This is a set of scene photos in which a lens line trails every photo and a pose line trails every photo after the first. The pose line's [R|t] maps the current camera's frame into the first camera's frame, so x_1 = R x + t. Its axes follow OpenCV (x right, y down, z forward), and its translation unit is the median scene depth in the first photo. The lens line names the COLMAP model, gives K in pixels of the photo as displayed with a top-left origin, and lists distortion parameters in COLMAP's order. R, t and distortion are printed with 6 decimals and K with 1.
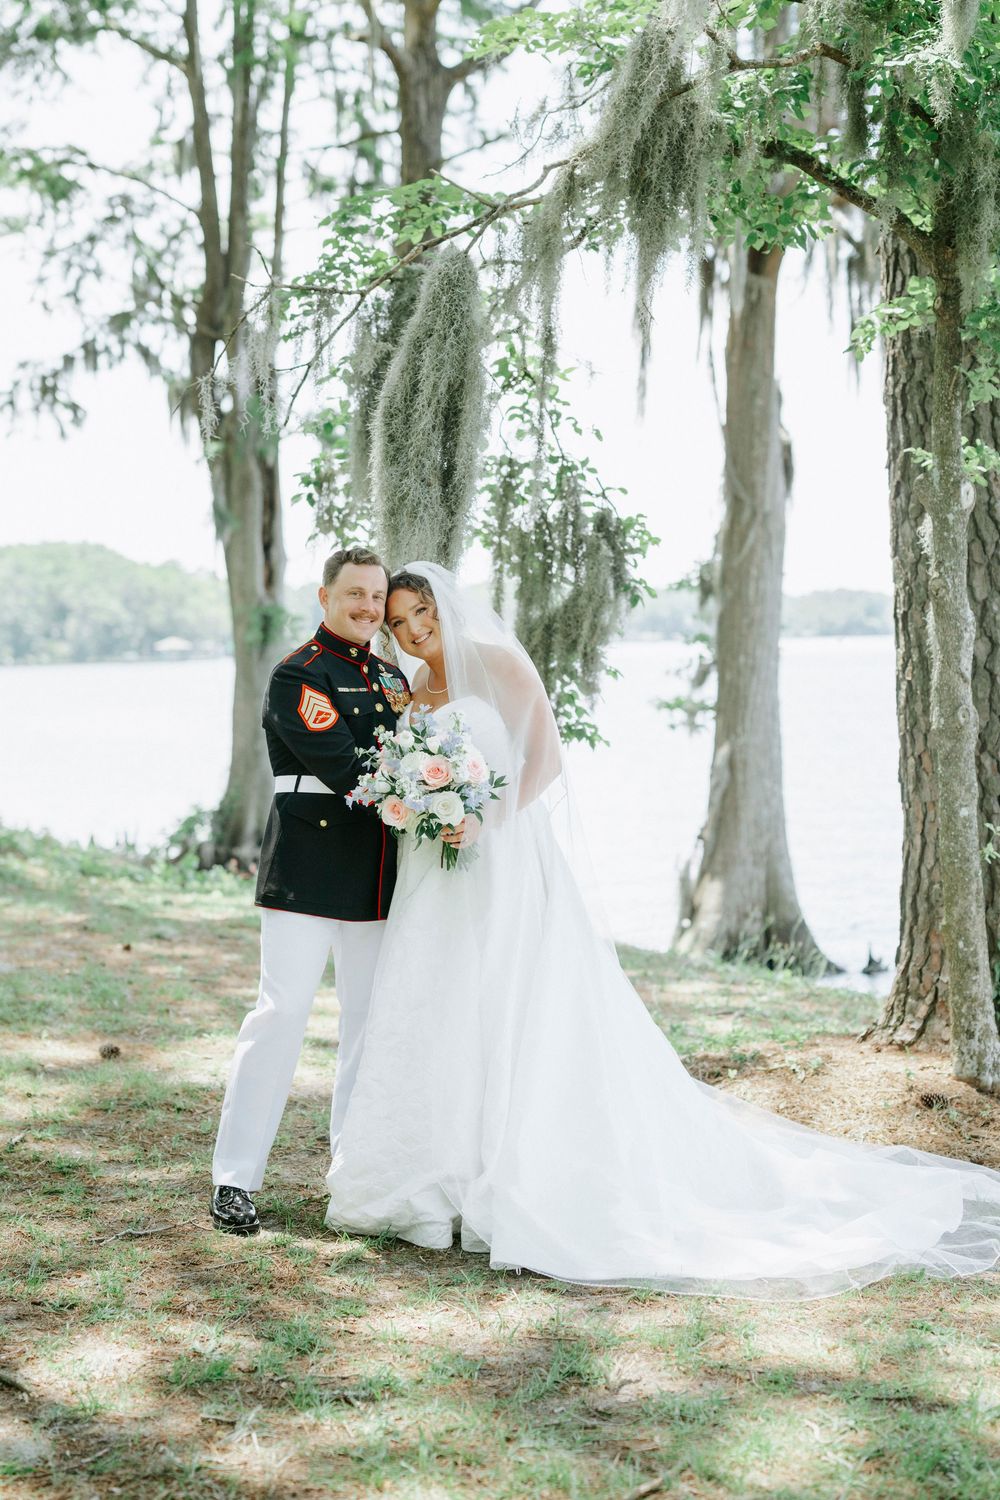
lens RADIAL K [[2160.7, 0, 468.3], [0, 2160.7, 749.4], [0, 0, 1]] dist [0.000472, 0.038268]
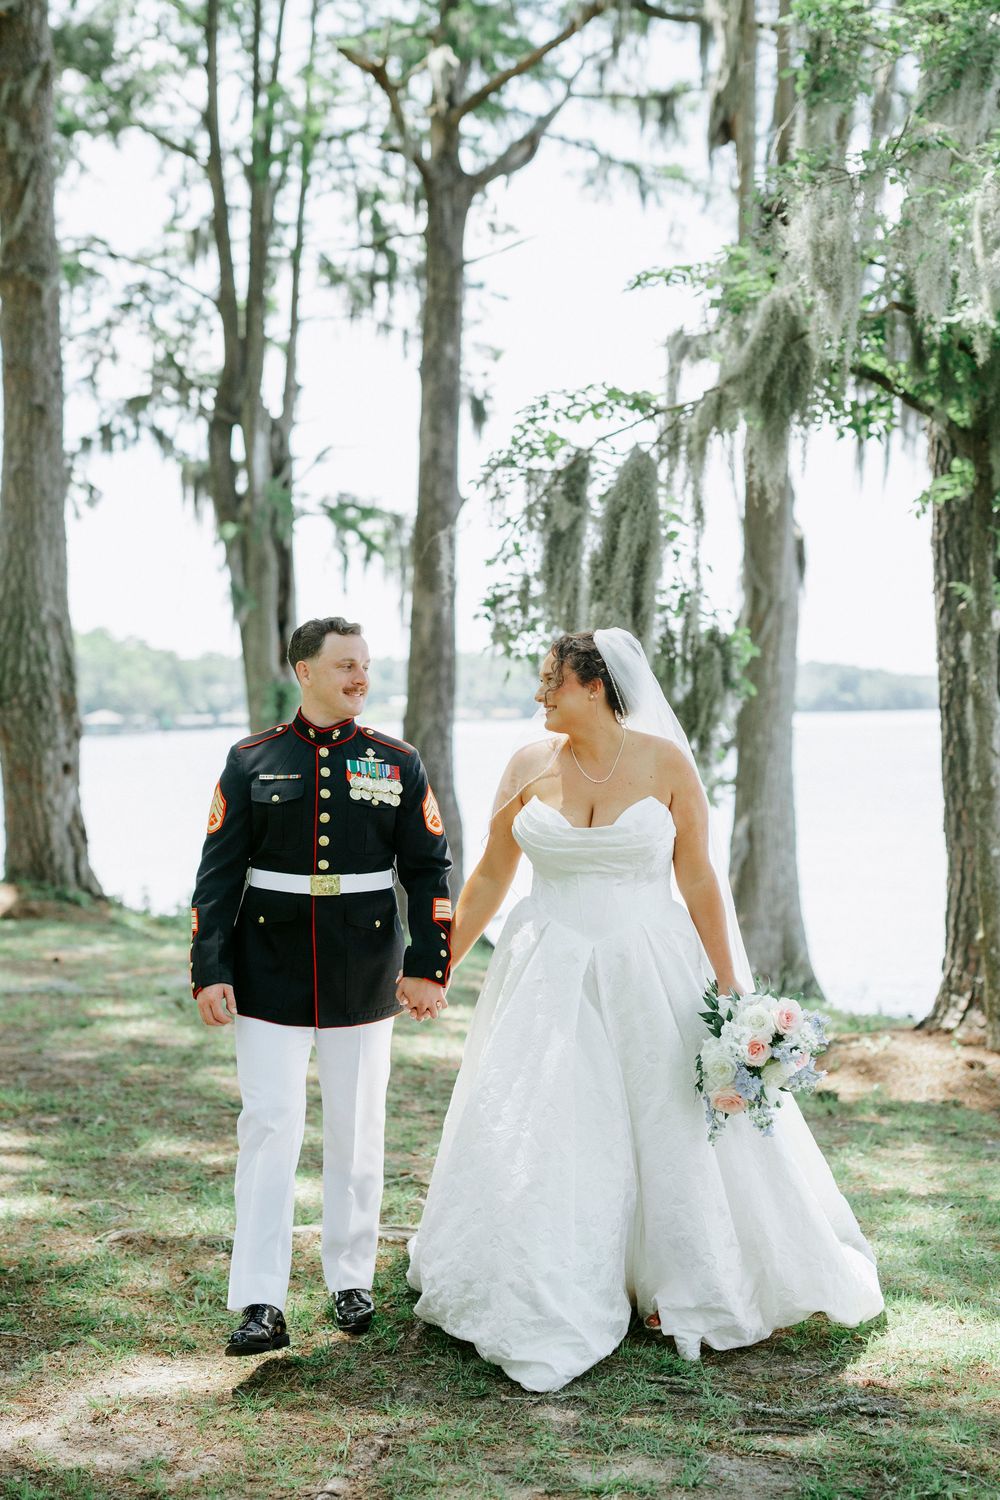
lens RADIAL K [[2266.5, 0, 500.0], [0, 2266.5, 750.0], [0, 0, 1]] dist [0.000845, -0.008436]
pose [[0.999523, 0.003340, 0.030690, -0.035362], [-0.002254, 0.999373, -0.035343, 0.004509], [-0.030789, 0.035257, 0.998904, -0.116612]]
